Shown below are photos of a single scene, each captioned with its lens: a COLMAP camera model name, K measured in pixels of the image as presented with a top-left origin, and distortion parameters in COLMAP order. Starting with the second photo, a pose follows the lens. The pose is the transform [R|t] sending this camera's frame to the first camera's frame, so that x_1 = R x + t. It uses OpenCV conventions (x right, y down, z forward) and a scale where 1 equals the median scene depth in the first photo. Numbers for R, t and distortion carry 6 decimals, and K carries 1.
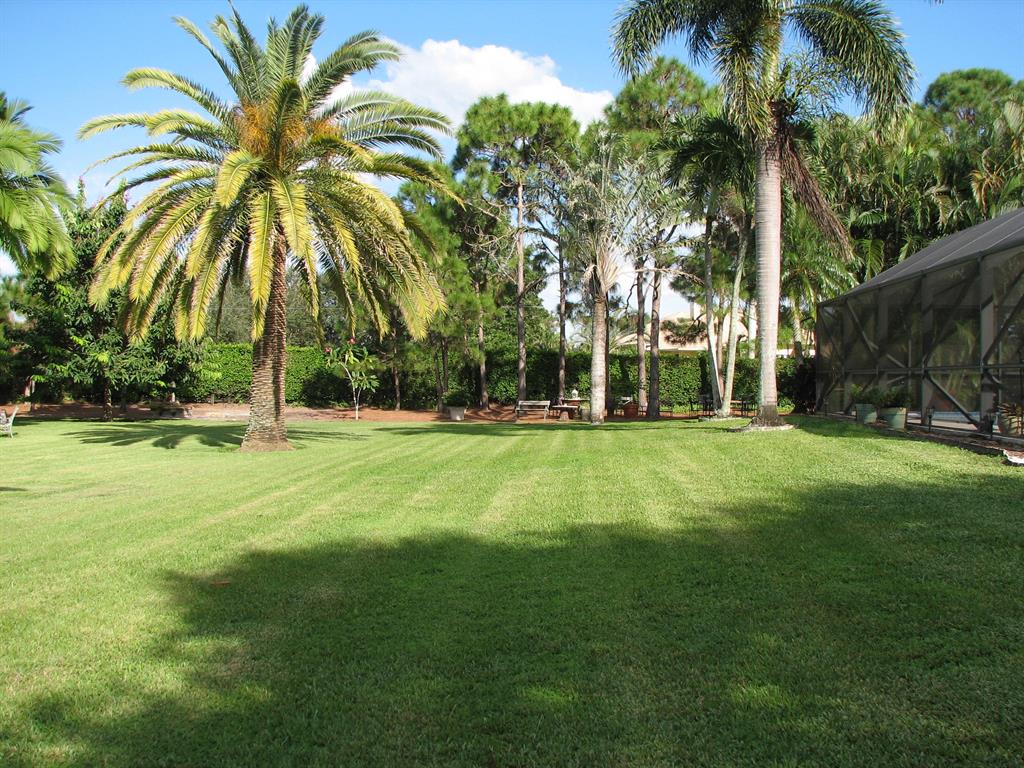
lens RADIAL K [[1095.2, 0, 510.4], [0, 1095.2, 374.1], [0, 0, 1]] dist [-0.108971, 0.009055]
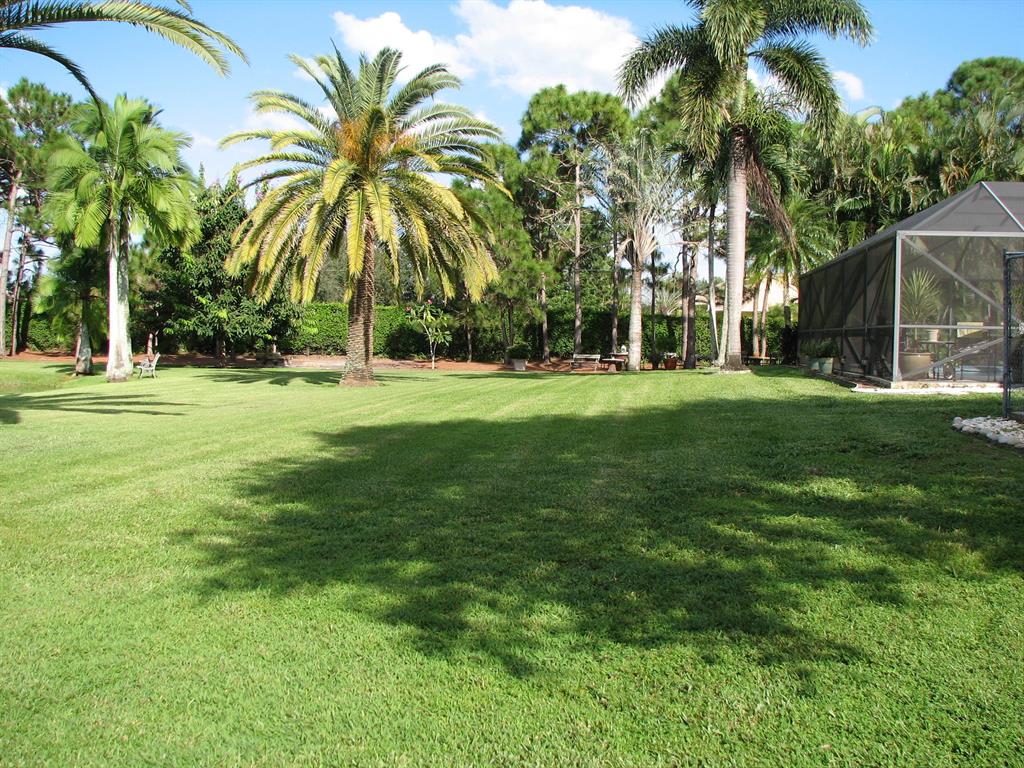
lens RADIAL K [[1078.4, 0, 512.0], [0, 1078.4, 384.0], [0, 0, 1]] dist [-0.086466, 0.022375]
pose [[0.997291, 0.012783, -0.072439, 0.033256], [-0.009312, 0.998801, 0.048064, 0.001860], [0.072967, -0.047259, 0.996214, -0.172073]]
